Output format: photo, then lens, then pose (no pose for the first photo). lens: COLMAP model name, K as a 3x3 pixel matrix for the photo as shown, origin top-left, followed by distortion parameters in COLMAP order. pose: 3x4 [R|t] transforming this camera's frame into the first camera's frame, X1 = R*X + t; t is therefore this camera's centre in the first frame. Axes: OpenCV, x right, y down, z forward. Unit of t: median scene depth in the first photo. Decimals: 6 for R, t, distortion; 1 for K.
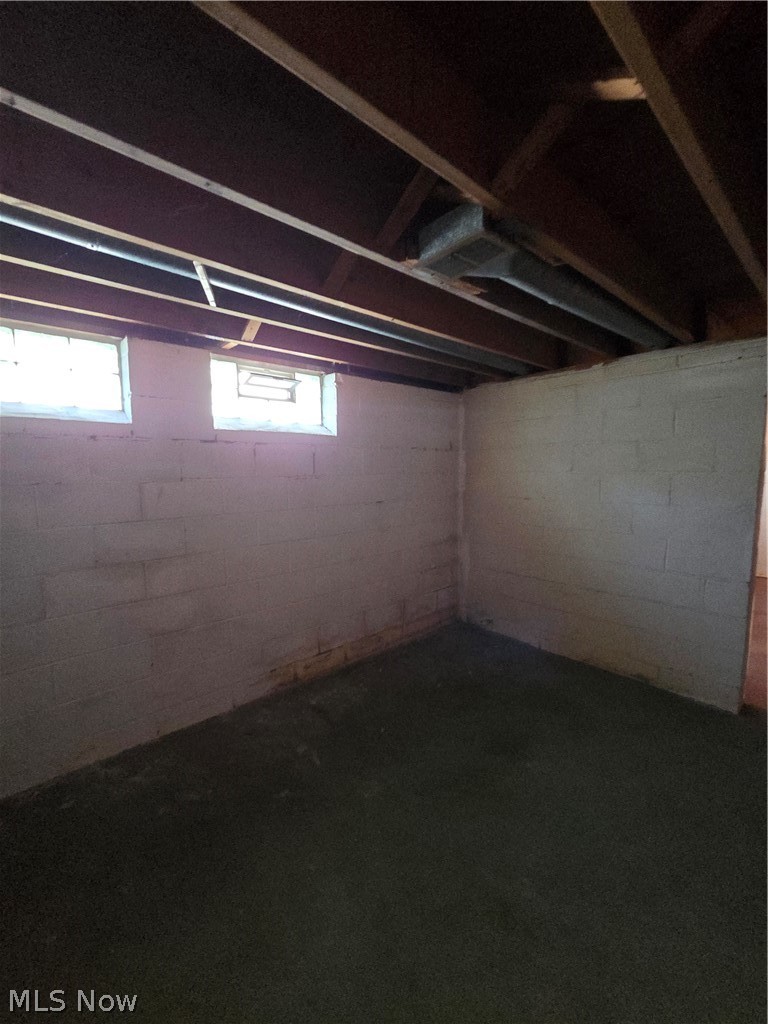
lens RADIAL K [[418.8, 0, 386.8], [0, 418.8, 515.1], [0, 0, 1]] dist [0.003970, -0.000714]
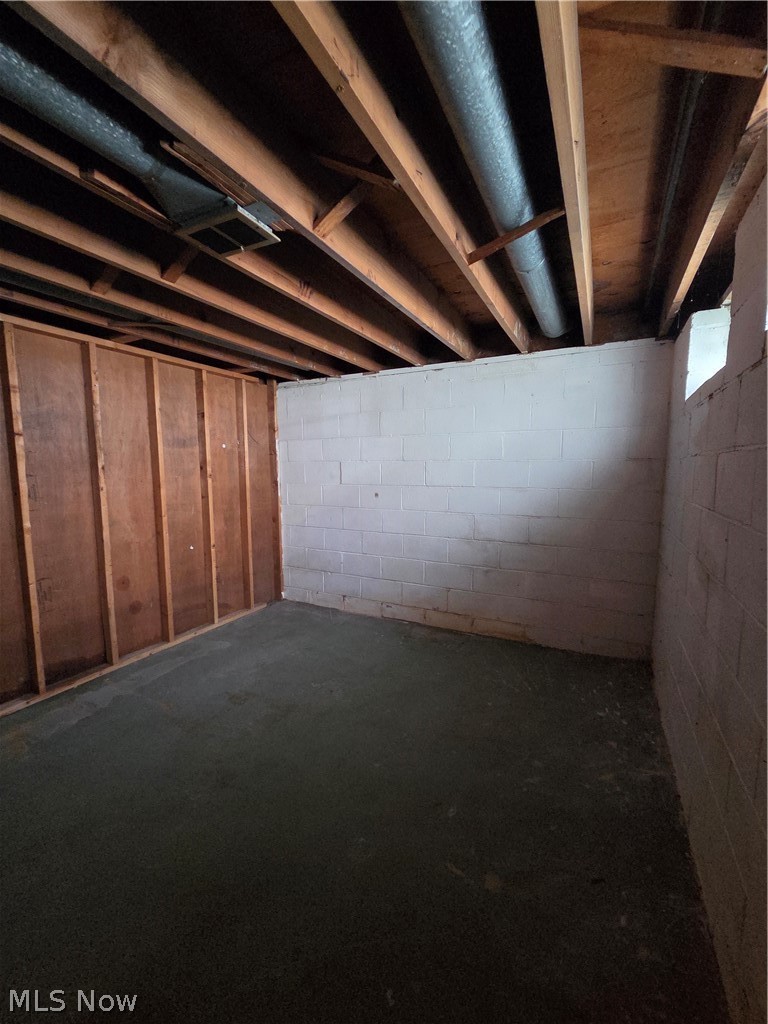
lens RADIAL K [[418.8, 0, 386.8], [0, 418.8, 515.0], [0, 0, 1]] dist [0.003970, -0.000714]
pose [[-0.933935, 0.050096, -0.353916, 0.109124], [-0.032143, 0.974348, 0.222738, -0.086113], [0.355996, 0.219399, -0.908367, 1.106345]]
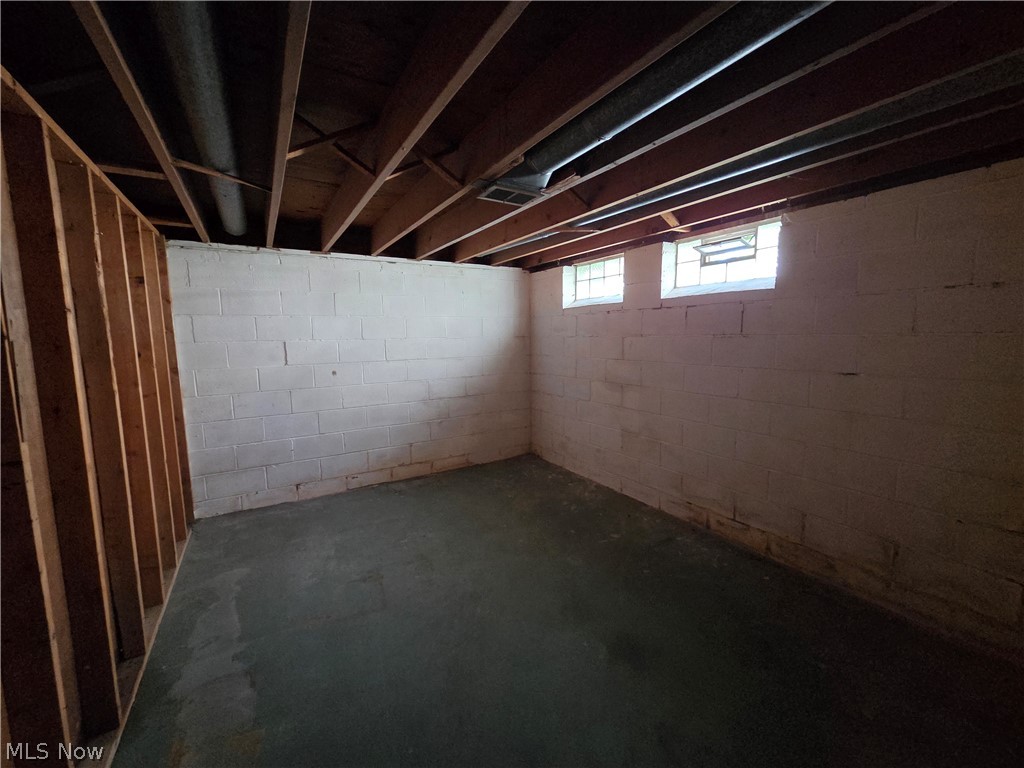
lens RADIAL K [[418.8, 0, 512.8], [0, 418.8, 378.8], [0, 0, 1]] dist [0.003970, -0.000714]
pose [[-0.181182, 0.116154, -0.976566, 0.890168], [-0.097987, 0.985927, 0.135447, -0.073176], [0.978556, 0.120231, -0.167251, 0.668567]]
